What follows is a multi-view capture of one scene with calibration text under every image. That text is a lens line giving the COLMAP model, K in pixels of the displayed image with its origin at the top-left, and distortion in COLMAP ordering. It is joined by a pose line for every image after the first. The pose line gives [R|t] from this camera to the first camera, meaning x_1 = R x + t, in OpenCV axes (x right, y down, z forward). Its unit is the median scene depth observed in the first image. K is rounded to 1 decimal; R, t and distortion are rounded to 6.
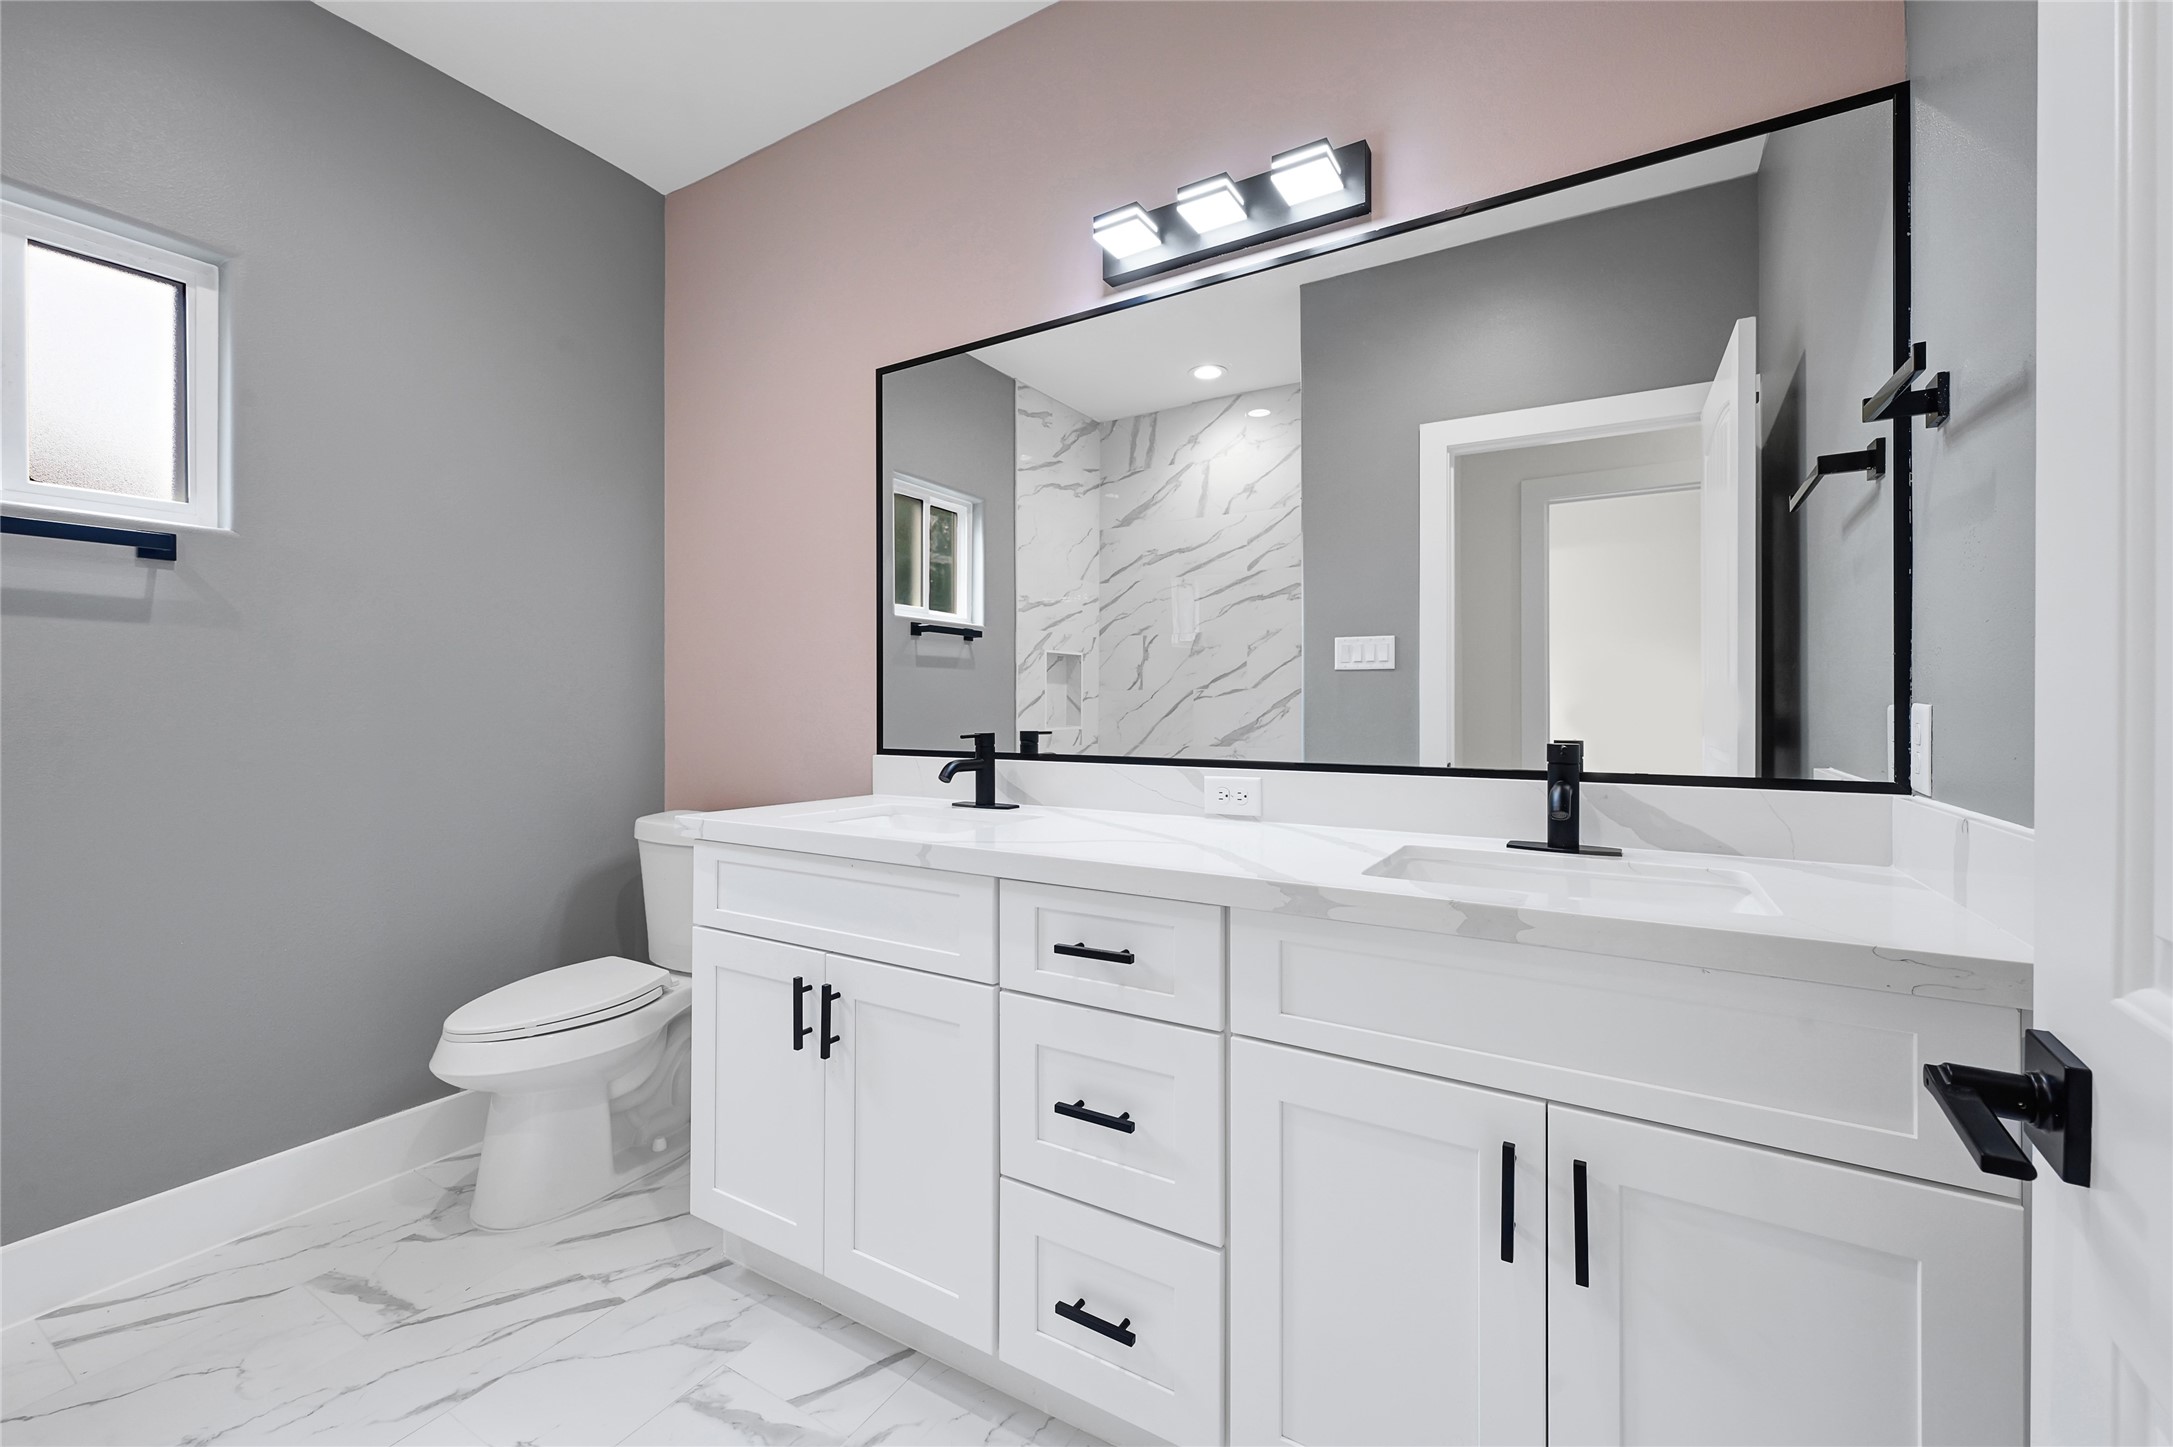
lens RADIAL K [[886.0, 0, 1086.5], [0, 886.0, 723.5], [0, 0, 1]] dist [0.008532, -0.000042]
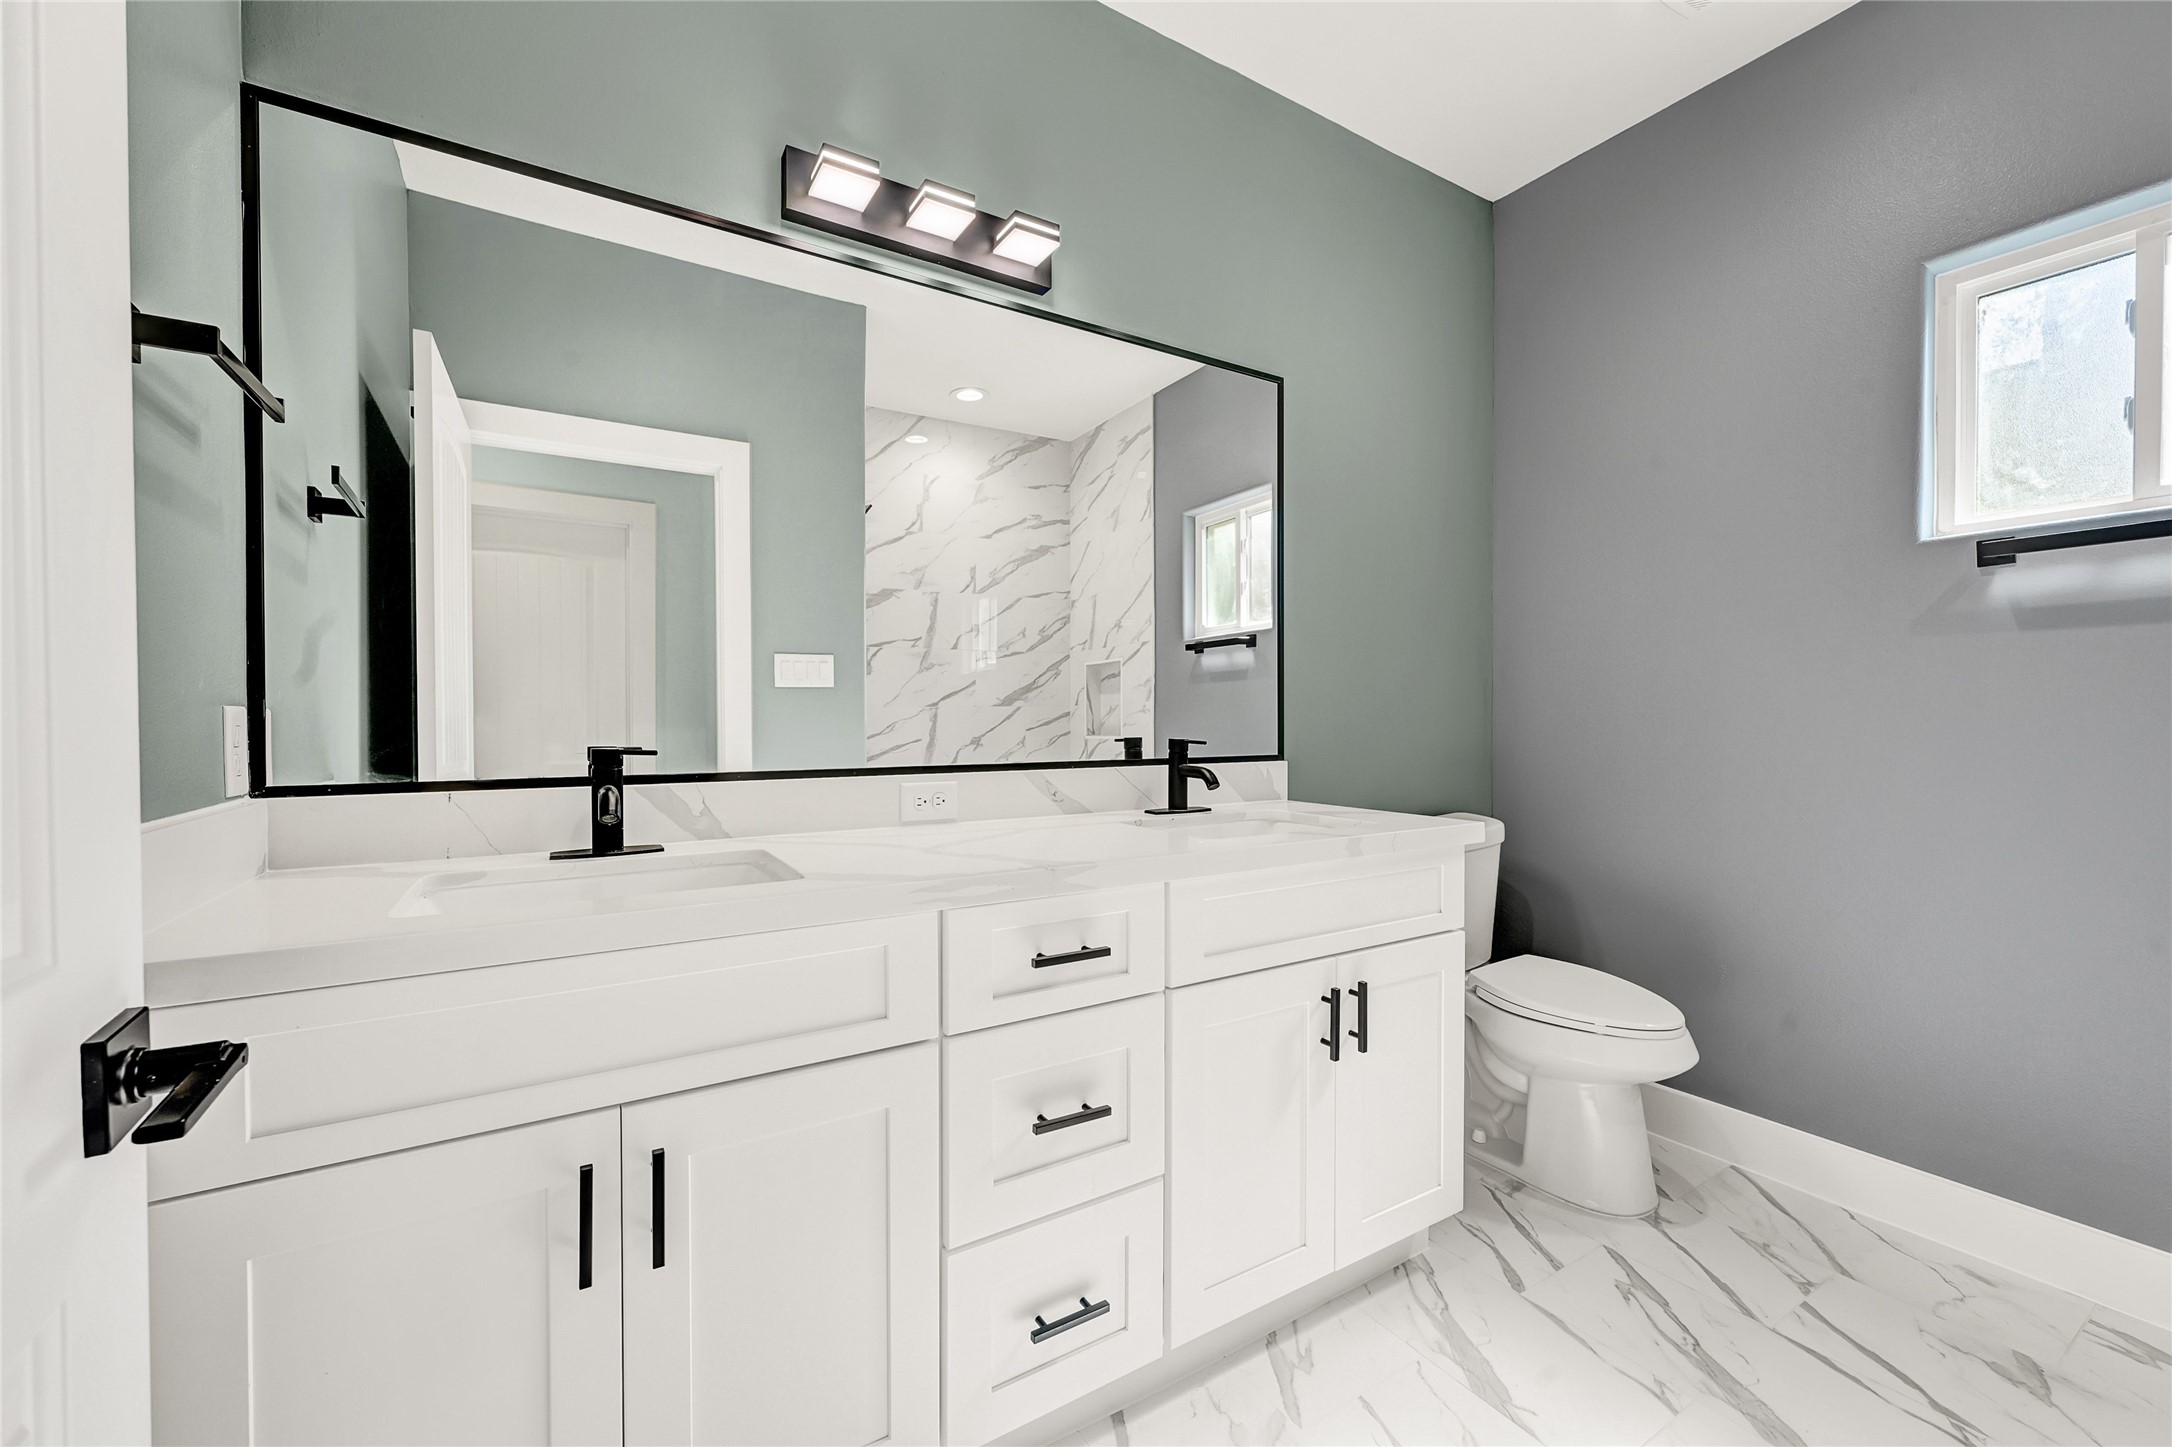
lens RADIAL K [[885.6, 0, 1086.0], [0, 885.6, 723.5], [0, 0, 1]] dist [0.008532, -0.000042]
pose [[0.440967, -0.008957, 0.897478, -0.442729], [0.012679, 0.999913, 0.003749, -0.005342], [-0.897434, 0.009726, 0.441042, 0.268562]]
